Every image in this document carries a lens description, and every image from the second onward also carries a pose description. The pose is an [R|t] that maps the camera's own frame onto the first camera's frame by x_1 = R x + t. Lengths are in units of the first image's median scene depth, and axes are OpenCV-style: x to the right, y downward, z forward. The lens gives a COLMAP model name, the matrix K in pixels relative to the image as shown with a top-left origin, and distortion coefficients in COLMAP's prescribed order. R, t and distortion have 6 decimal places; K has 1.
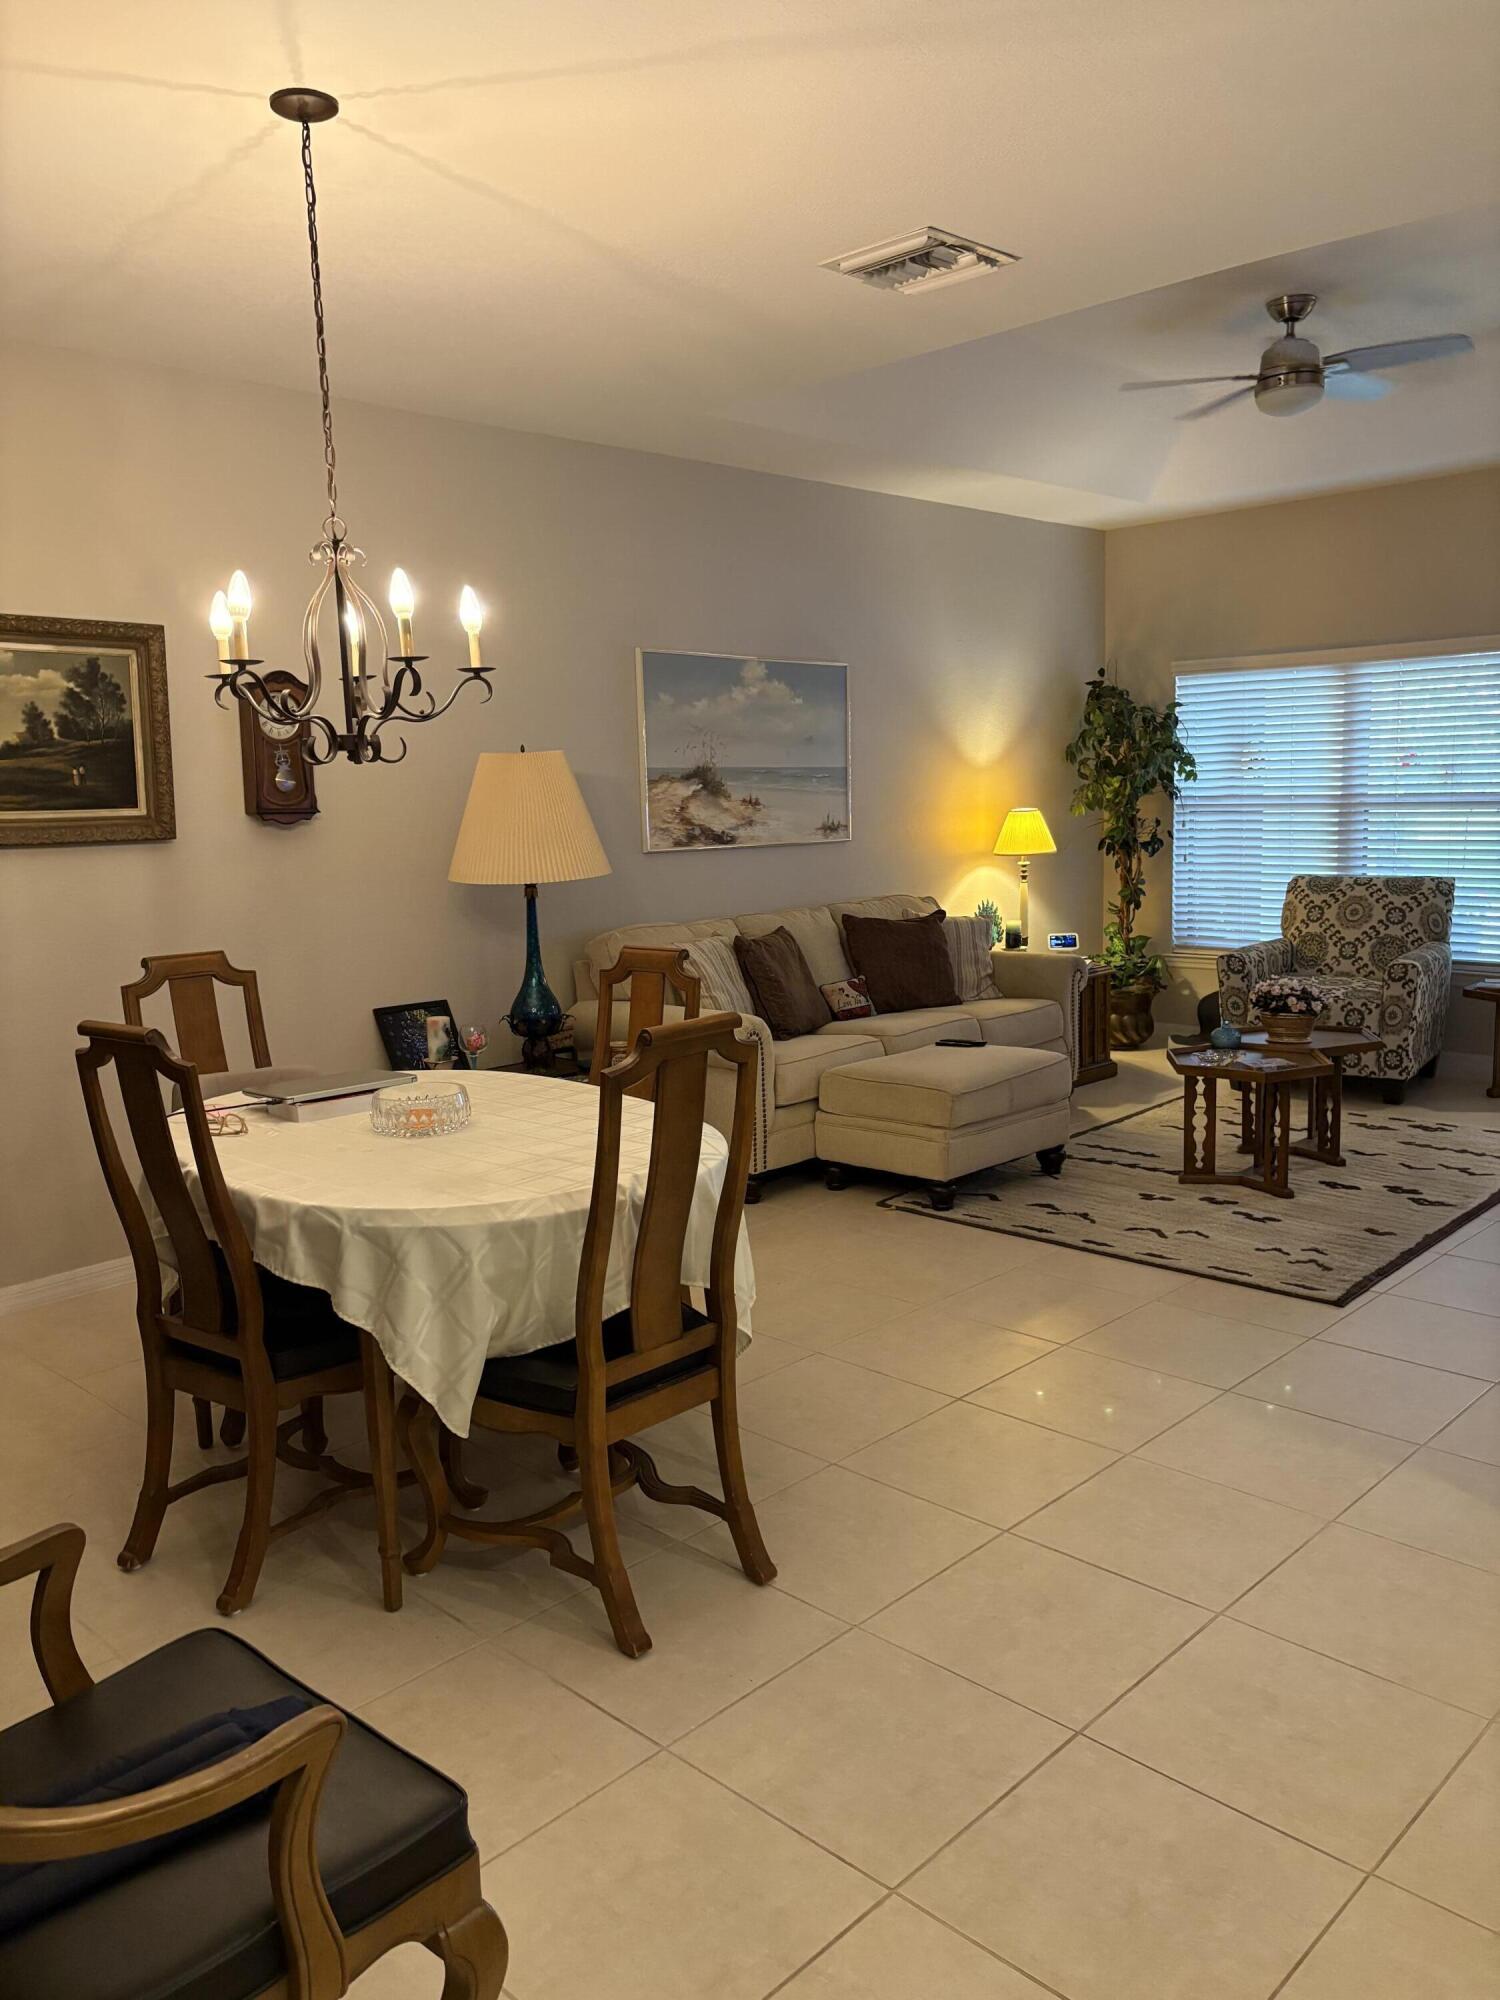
lens RADIAL K [[1502.3, 0, 758.5], [0, 1502.3, 1010.6], [0, 0, 1]] dist [0.043764, 0.001301]
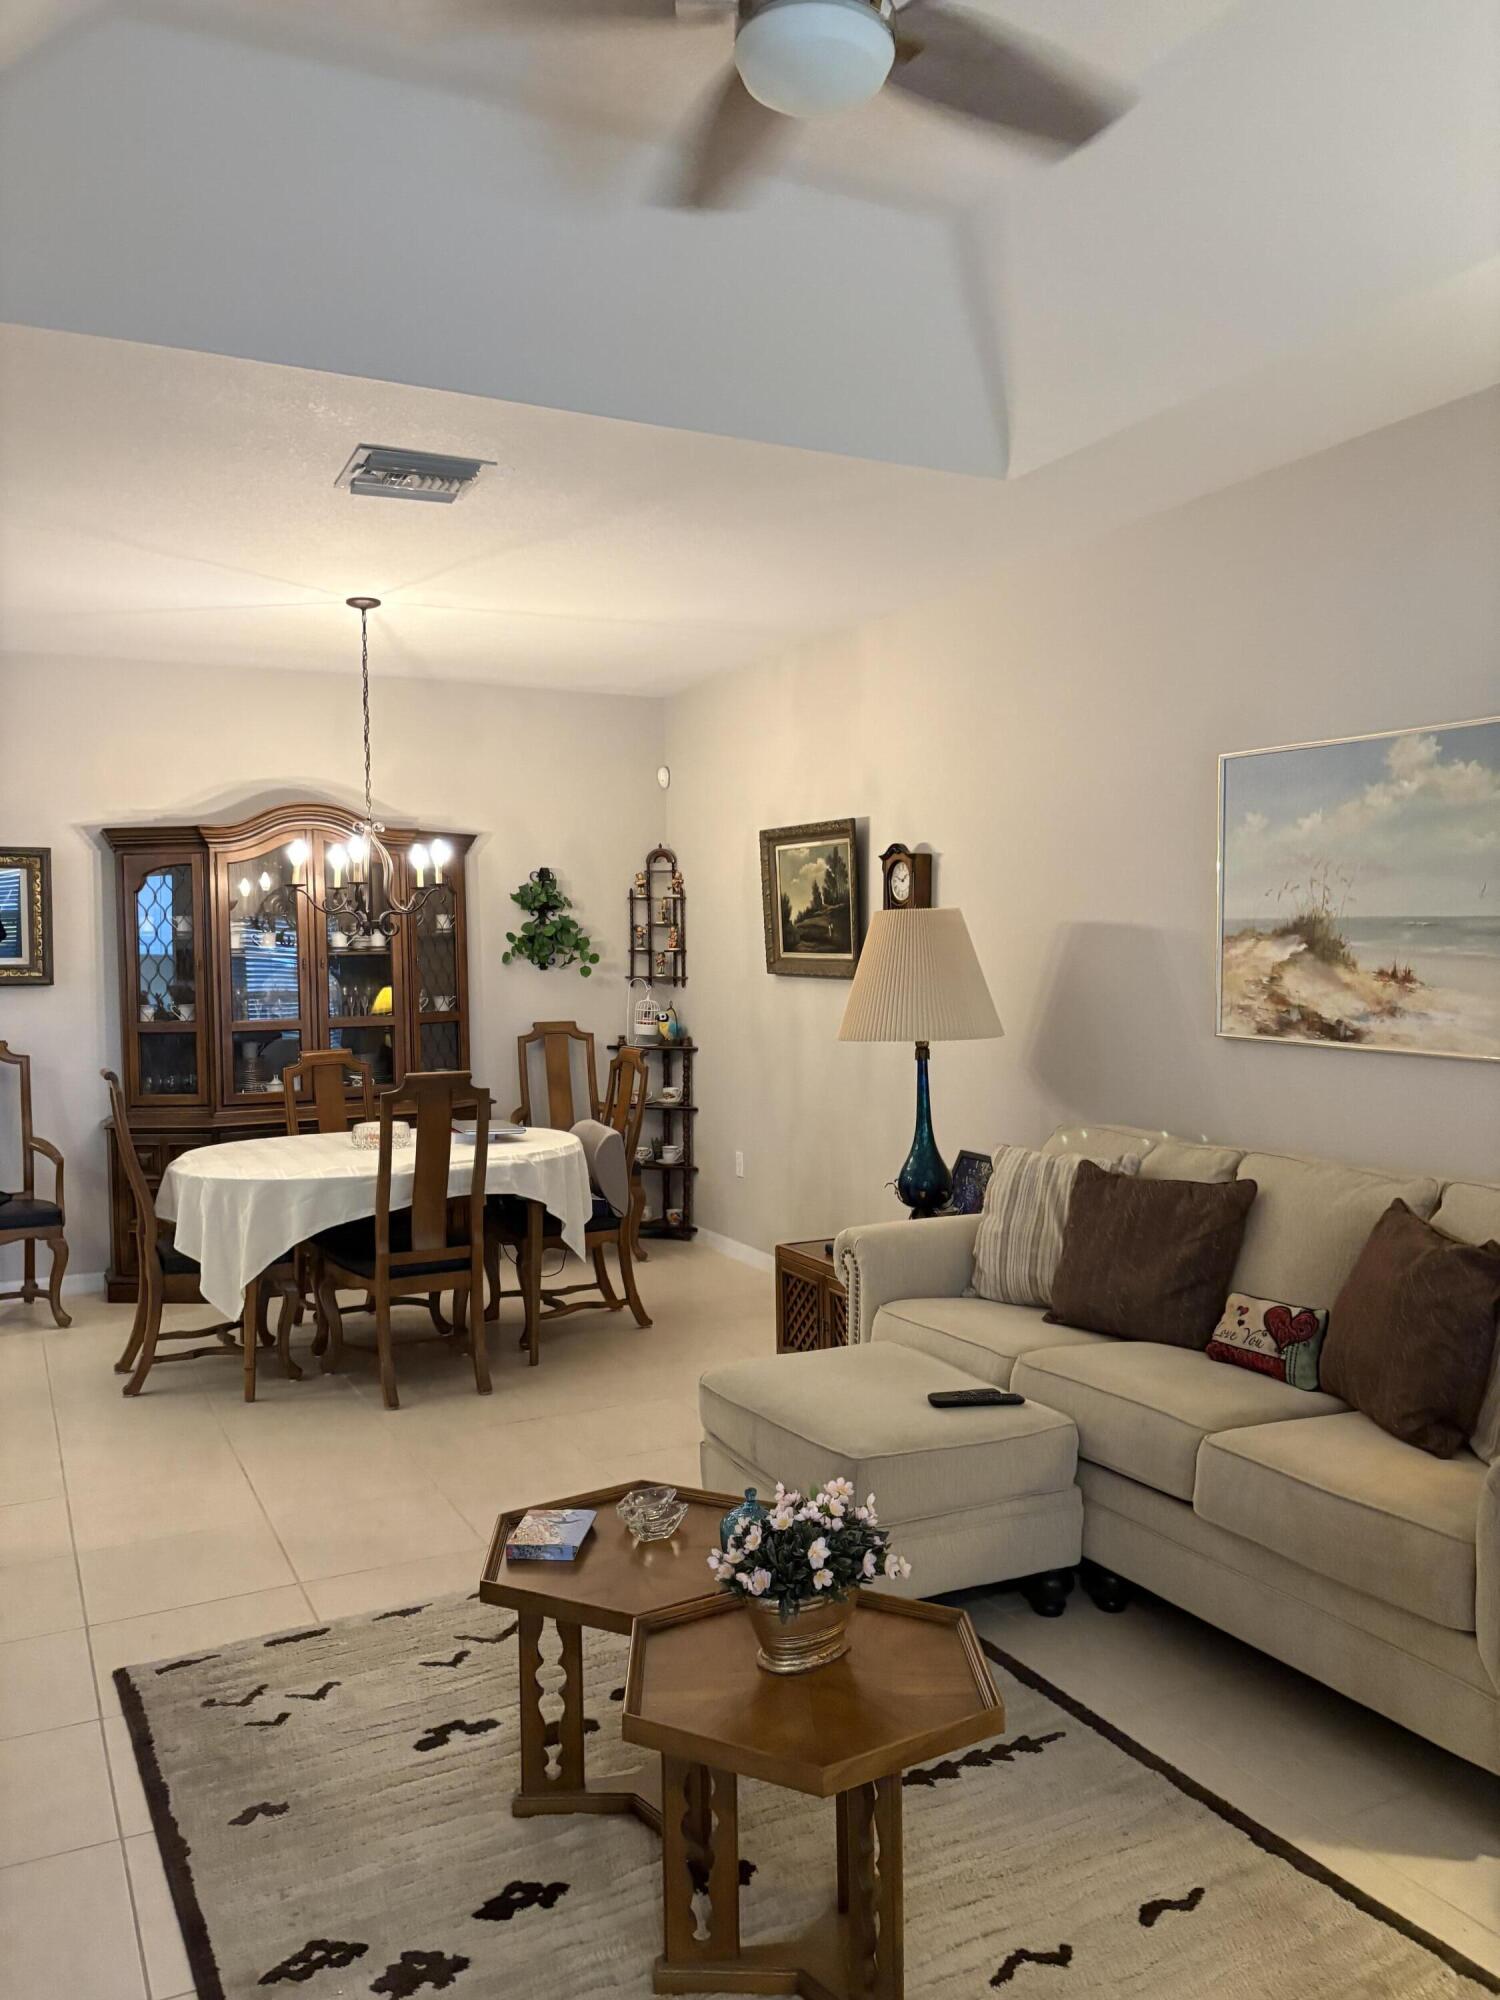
lens RADIAL K [[1502.3, 0, 761.3], [0, 1502.3, 991.0], [0, 0, 1]] dist [0.043764, 0.001301]
pose [[-0.307092, 0.053728, -0.950162, 0.648193], [-0.133513, 0.986099, 0.098912, -0.163522], [0.942268, 0.157234, -0.295650, 0.975084]]
